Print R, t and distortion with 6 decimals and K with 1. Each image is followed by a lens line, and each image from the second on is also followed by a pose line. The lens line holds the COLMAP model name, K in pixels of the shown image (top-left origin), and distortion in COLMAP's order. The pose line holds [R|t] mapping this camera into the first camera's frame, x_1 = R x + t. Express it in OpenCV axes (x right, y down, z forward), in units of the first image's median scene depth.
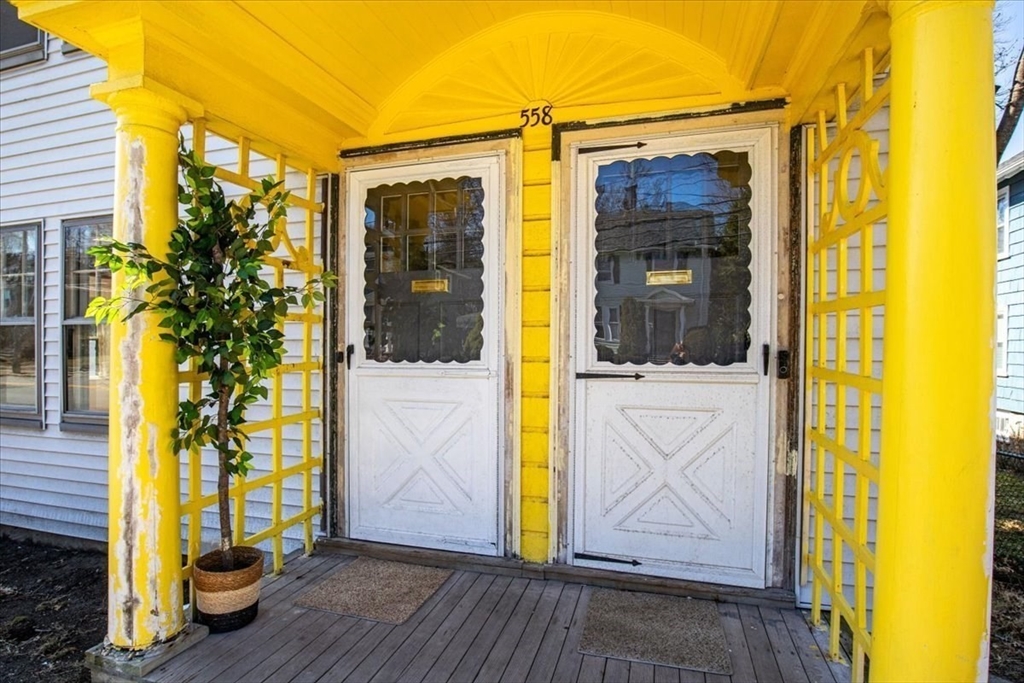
lens RADIAL K [[496.2, 0, 486.1], [0, 496.2, 355.0], [0, 0, 1]] dist [-0.022485, -0.000169]
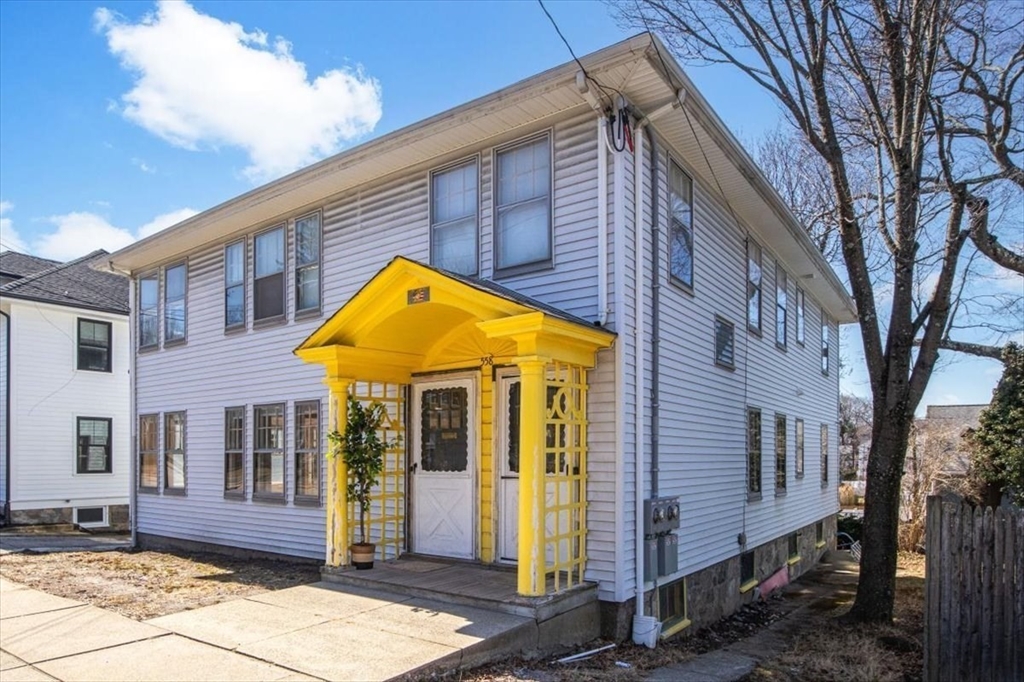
lens RADIAL K [[663.4, 0, 432.6], [0, 663.4, 460.4], [0, 0, 1]] dist [-0.024478, 0.000340]
pose [[0.918832, -0.002119, -0.394643, 1.068399], [-0.001616, 0.999957, -0.009133, -0.007421], [0.394646, 0.009029, 0.918789, -1.860365]]
